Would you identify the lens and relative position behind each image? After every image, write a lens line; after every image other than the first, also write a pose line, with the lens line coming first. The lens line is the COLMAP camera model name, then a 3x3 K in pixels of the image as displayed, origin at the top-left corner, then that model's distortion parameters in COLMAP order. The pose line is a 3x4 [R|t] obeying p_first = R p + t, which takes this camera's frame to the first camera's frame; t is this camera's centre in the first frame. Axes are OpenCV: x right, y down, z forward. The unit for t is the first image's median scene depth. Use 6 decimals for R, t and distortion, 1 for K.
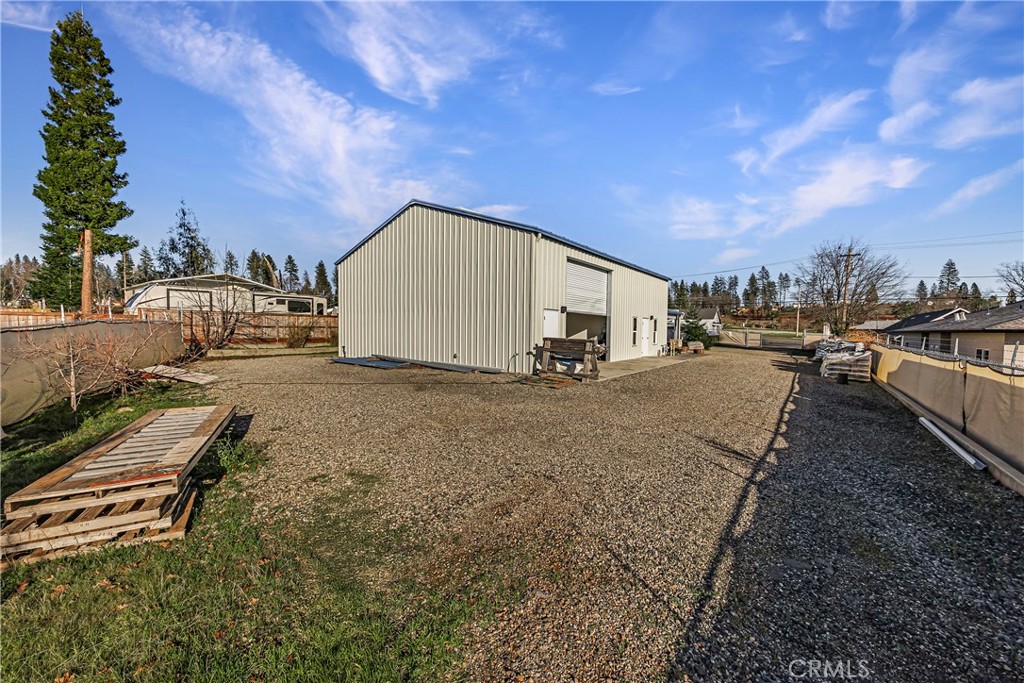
lens RADIAL K [[399.3, 0, 511.2], [0, 399.3, 343.4], [0, 0, 1]] dist [0.003535, -0.000333]
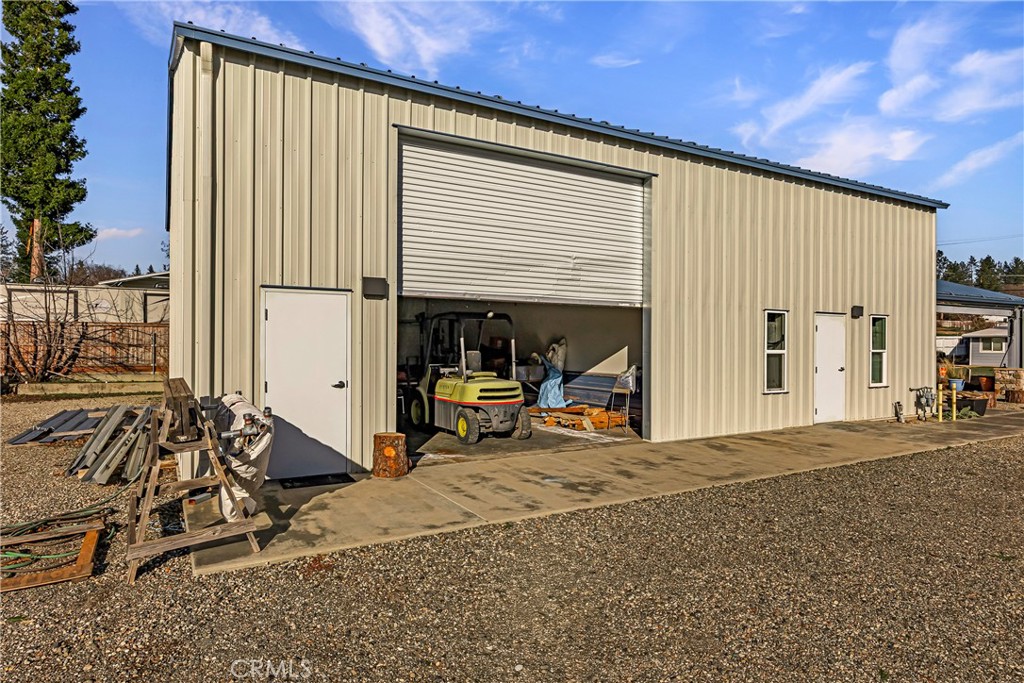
lens RADIAL K [[605.0, 0, 511.5], [0, 605.0, 342.7], [0, 0, 1]] dist [0.002709, 0.000939]
pose [[0.921040, -0.009442, -0.389355, 0.285497], [-0.006034, 0.999240, -0.038506, -0.014764], [0.389422, 0.037815, 0.920283, 0.399743]]
